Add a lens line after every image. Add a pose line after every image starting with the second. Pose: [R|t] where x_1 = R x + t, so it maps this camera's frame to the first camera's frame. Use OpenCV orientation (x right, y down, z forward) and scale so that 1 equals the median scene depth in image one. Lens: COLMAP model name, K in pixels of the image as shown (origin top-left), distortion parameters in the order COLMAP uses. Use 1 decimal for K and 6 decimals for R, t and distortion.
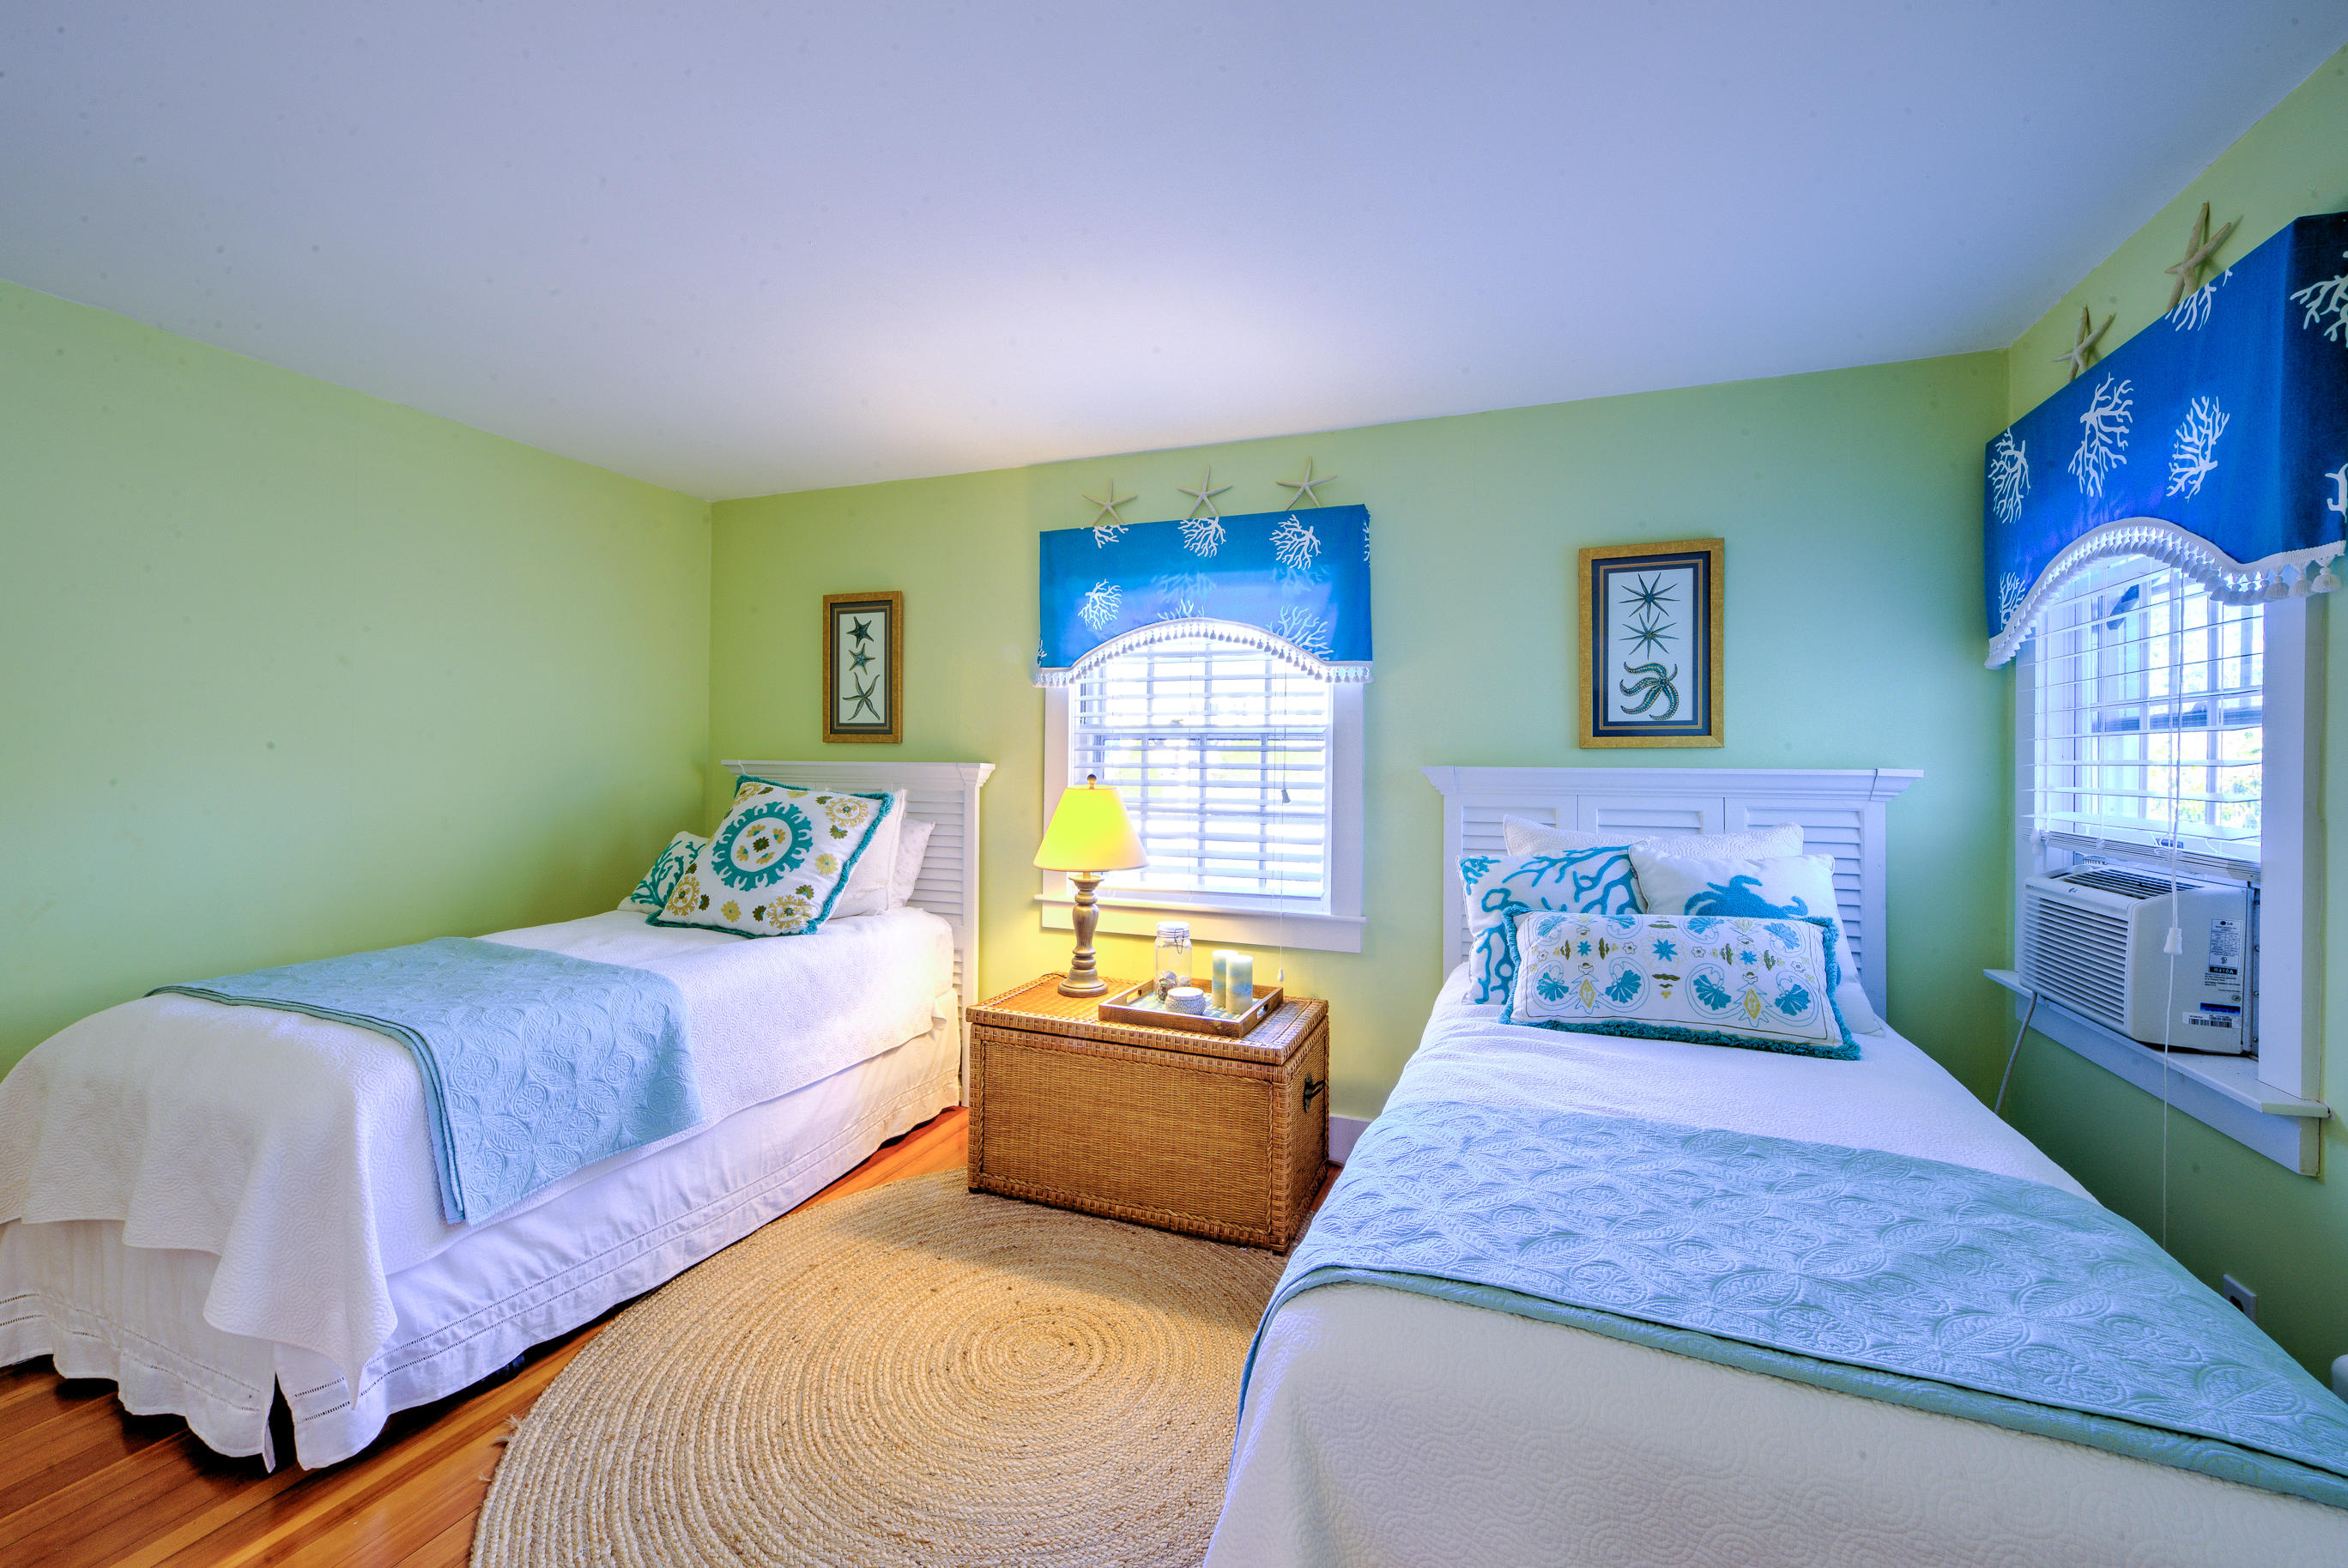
lens RADIAL K [[944.3, 0, 1172.3], [0, 944.3, 755.9], [0, 0, 1]] dist [0.001184, -0.002377]
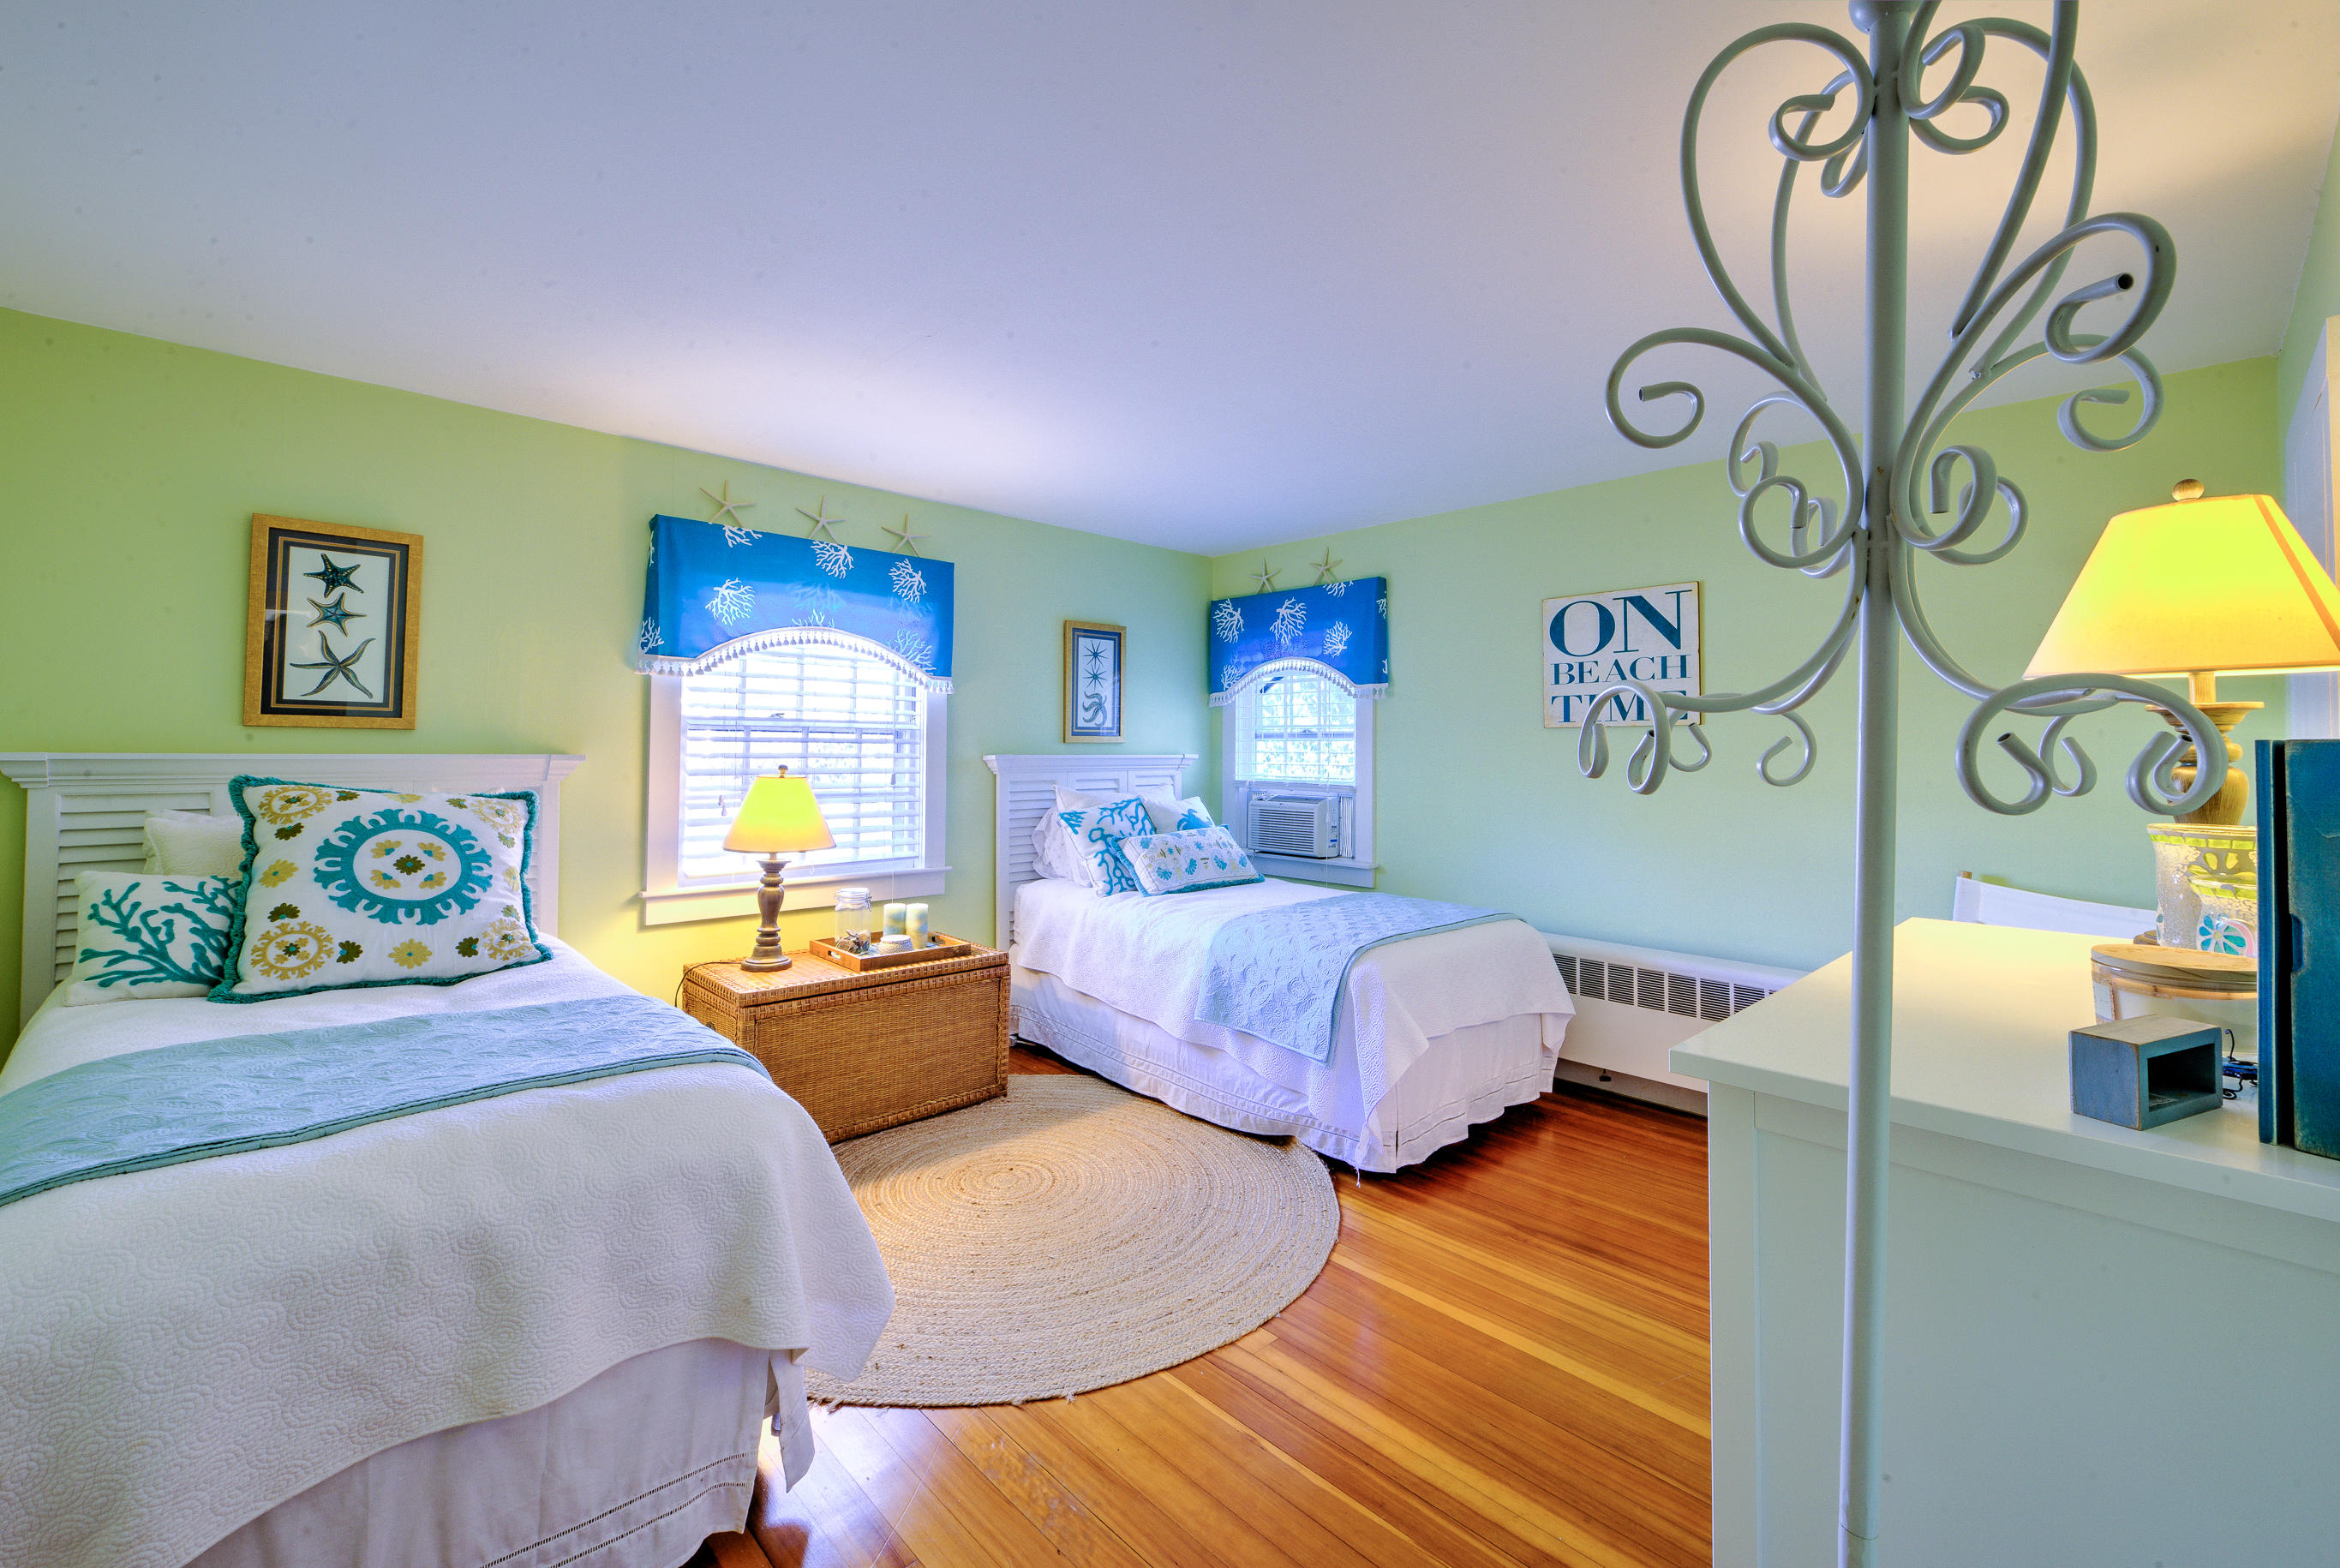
lens RADIAL K [[963.6, 0, 1180.0], [0, 963.6, 719.0], [0, 0, 1]] dist [0.002254, -0.002966]
pose [[0.424363, 0.024479, 0.905161, -0.895341], [-0.008306, 0.999698, -0.023141, -0.011078], [-0.905454, 0.002302, 0.424438, 0.111015]]
